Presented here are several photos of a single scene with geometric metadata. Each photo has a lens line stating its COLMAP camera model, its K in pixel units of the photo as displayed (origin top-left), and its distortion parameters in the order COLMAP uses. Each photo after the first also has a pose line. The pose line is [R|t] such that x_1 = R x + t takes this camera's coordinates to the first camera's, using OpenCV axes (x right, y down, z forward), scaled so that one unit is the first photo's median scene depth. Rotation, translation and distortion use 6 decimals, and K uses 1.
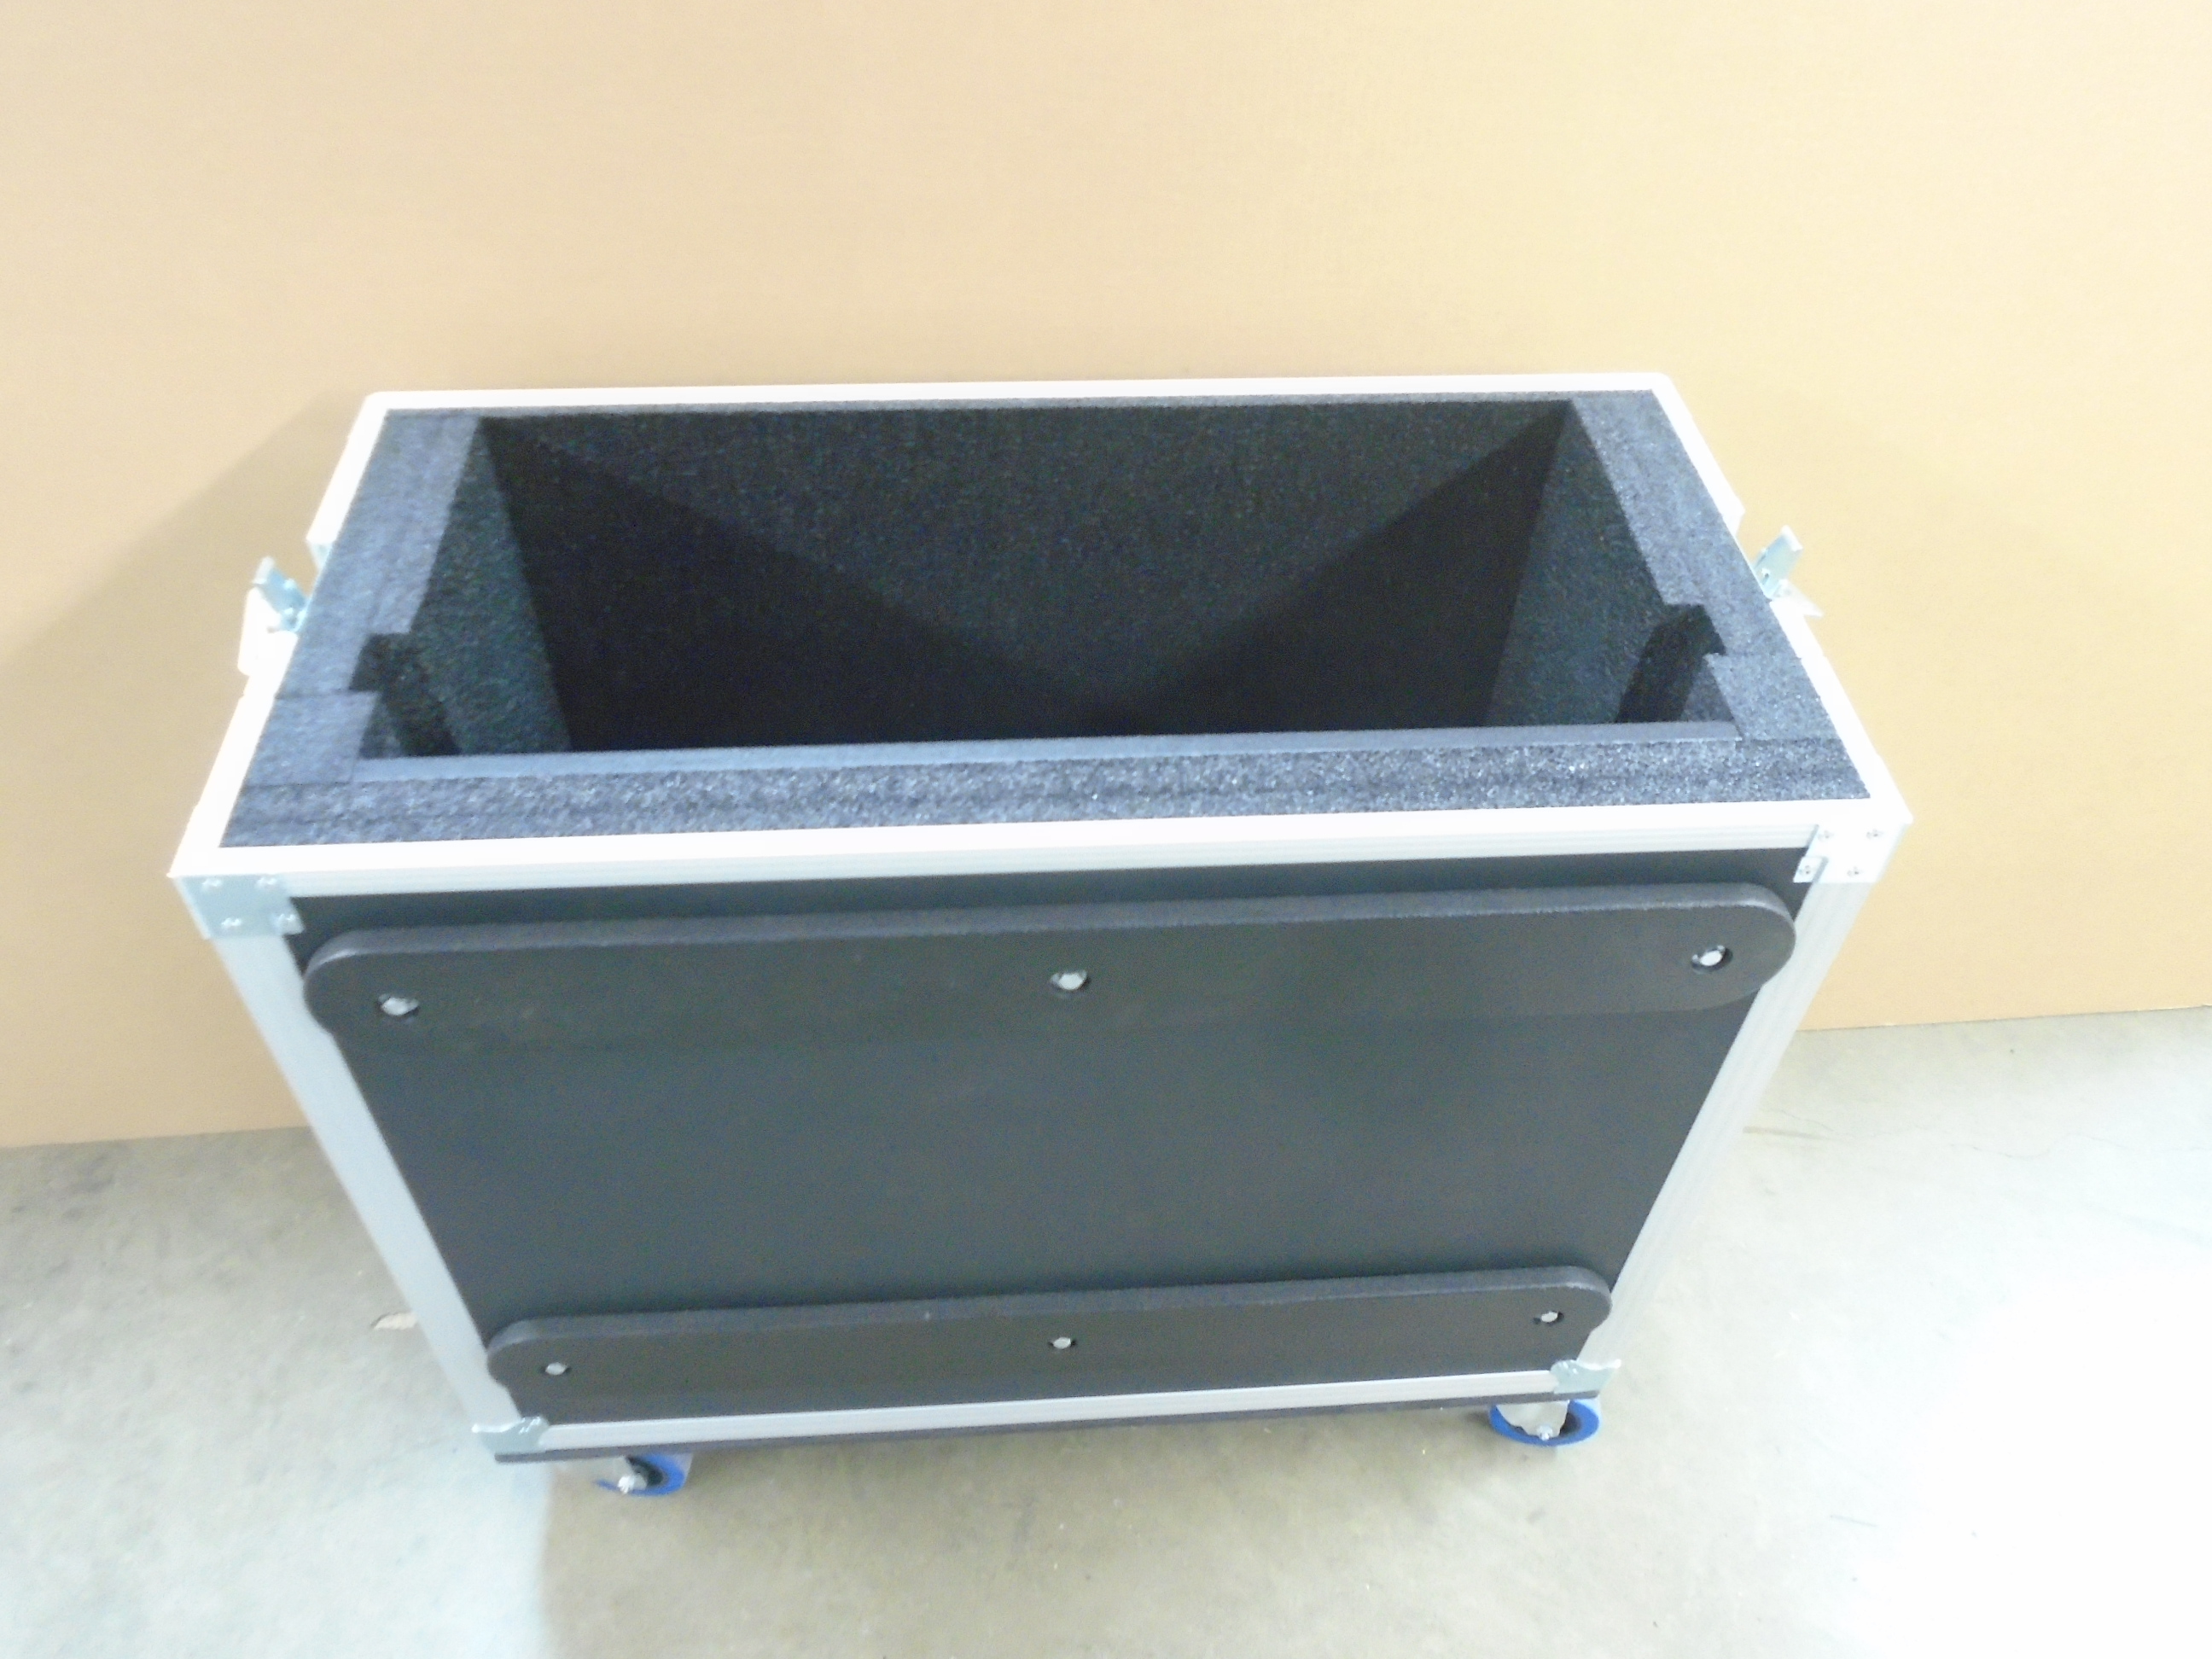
lens RADIAL K [[1714.6, 0, 1094.2], [0, 1714.6, 837.6], [0, 0, 1]] dist [-0.006504, -0.001365]
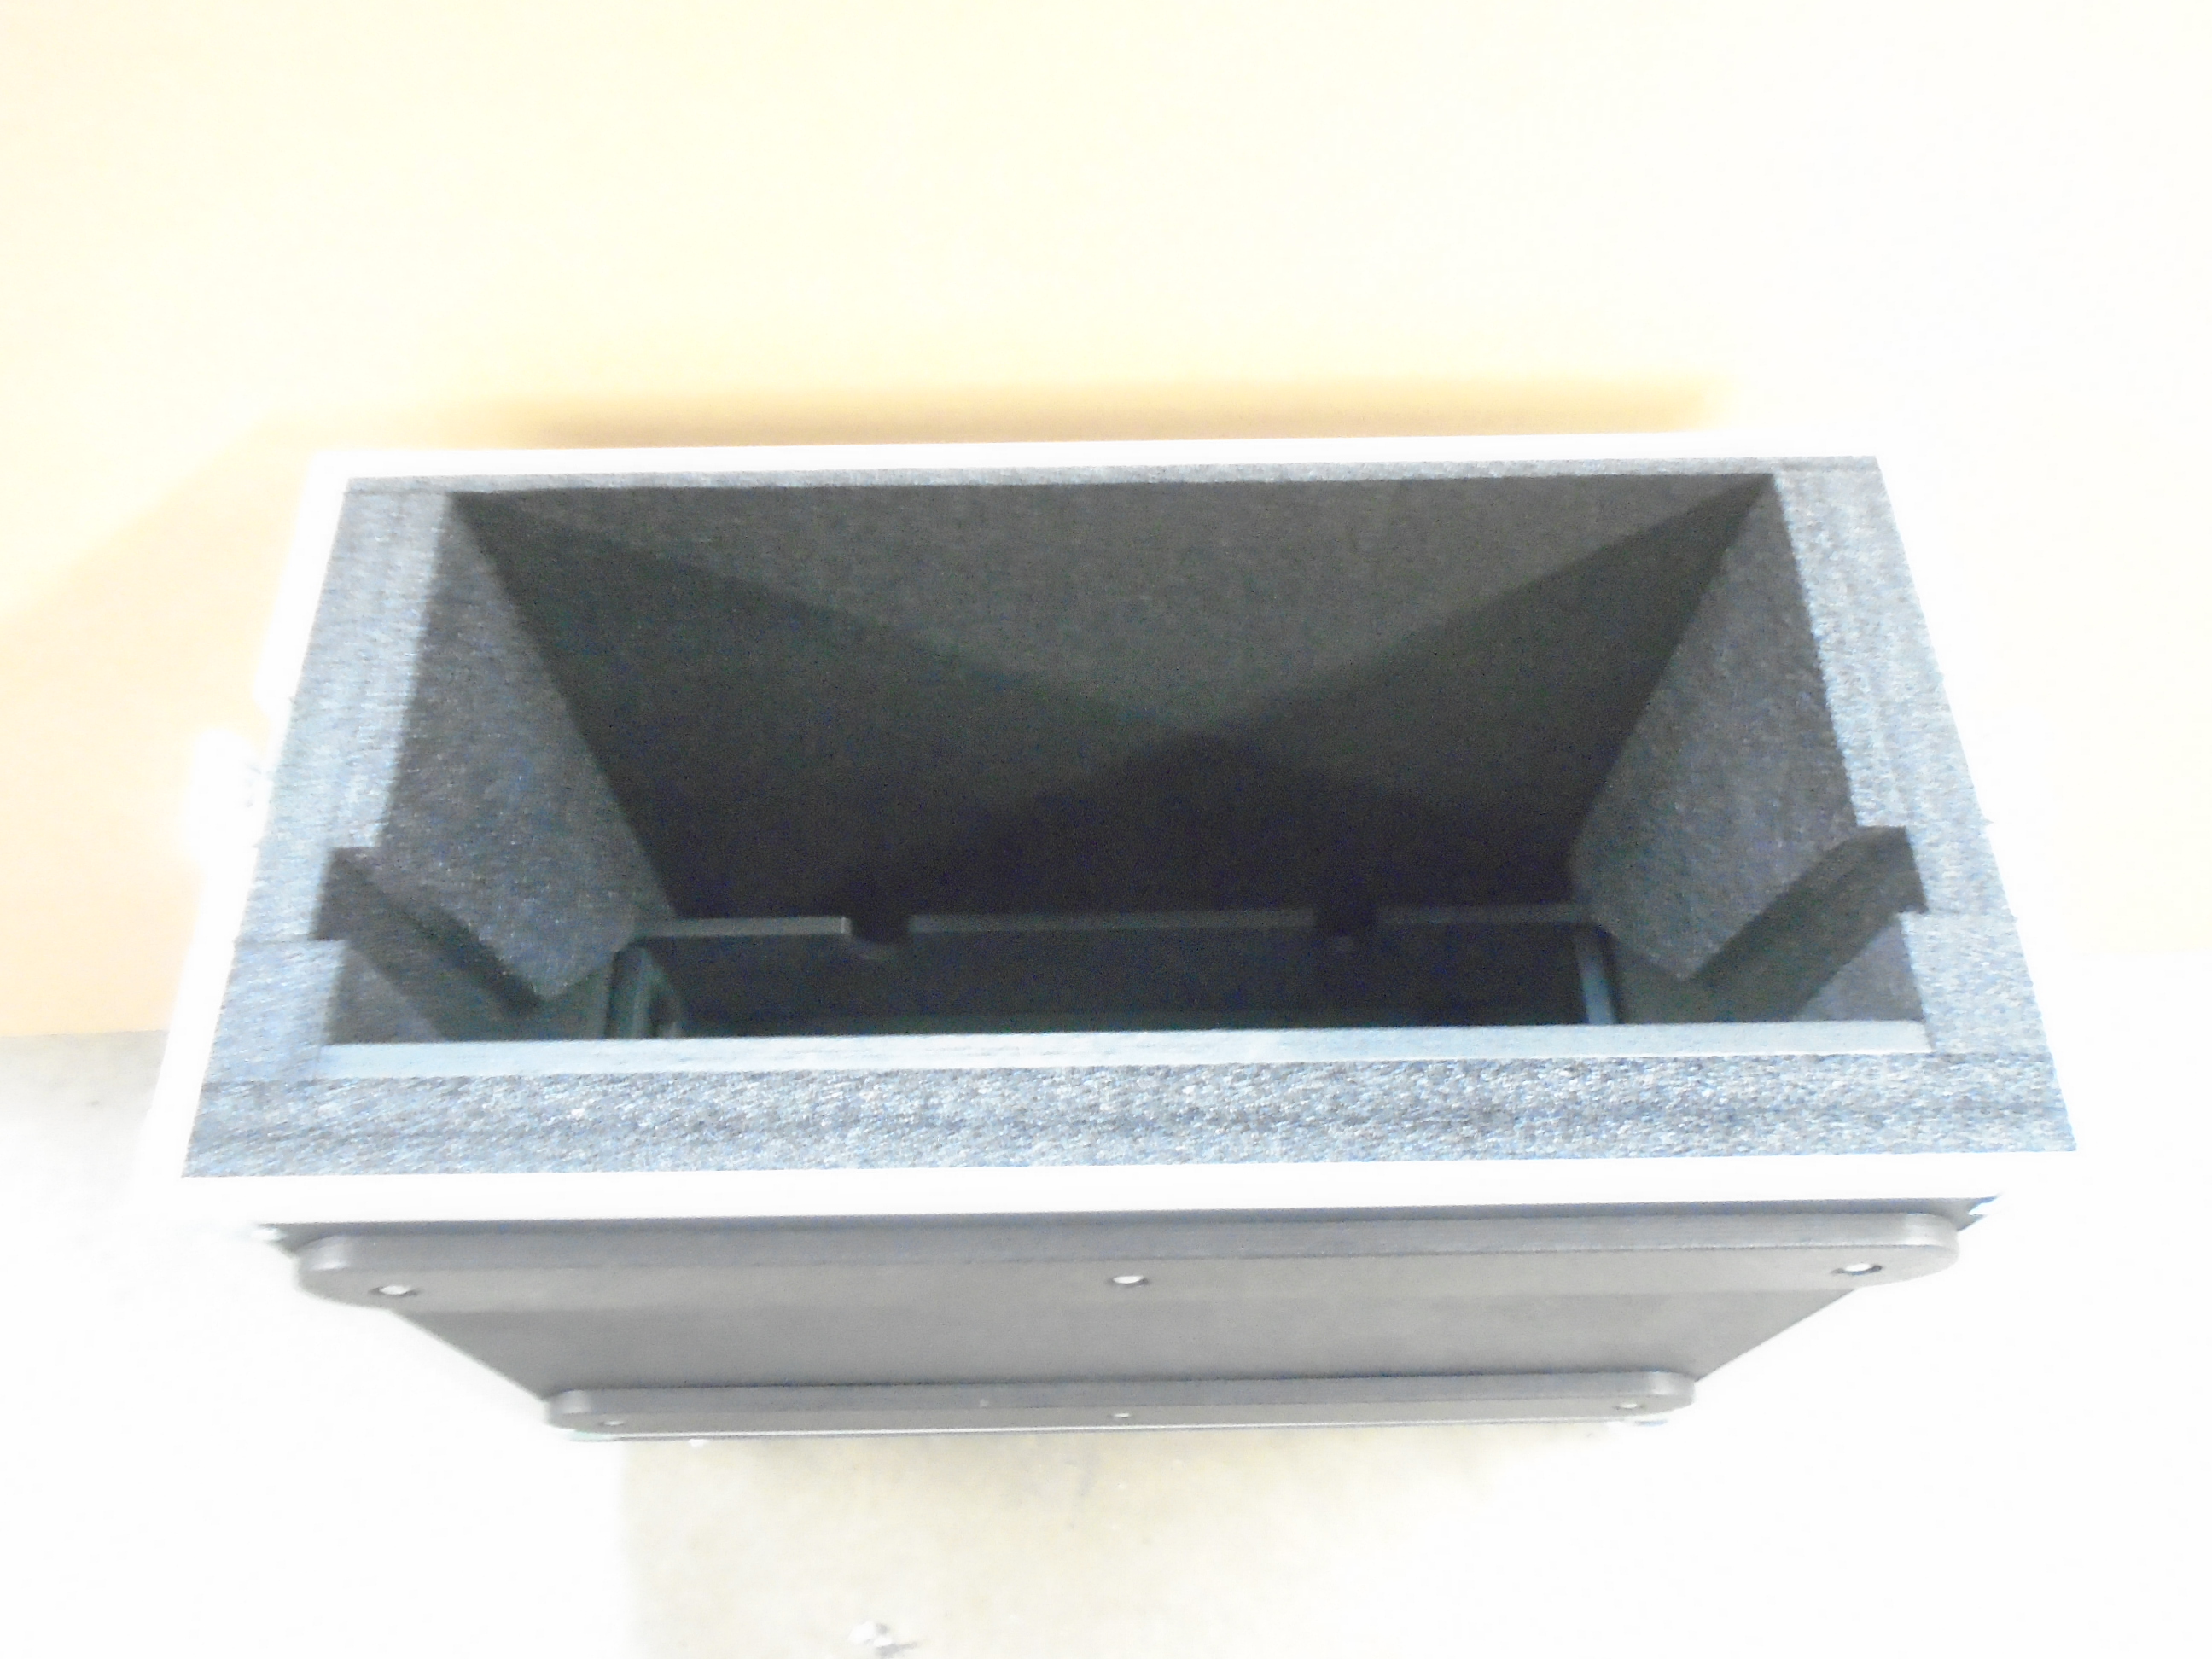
lens RADIAL K [[1714.6, 0, 1094.6], [0, 1714.6, 832.2], [0, 0, 1]] dist [-0.006504, -0.001365]
pose [[0.998094, 0.032667, -0.052358, 0.007426], [-0.016784, 0.960123, 0.279074, -0.338359], [0.059386, -0.277663, 0.958841, 0.173649]]
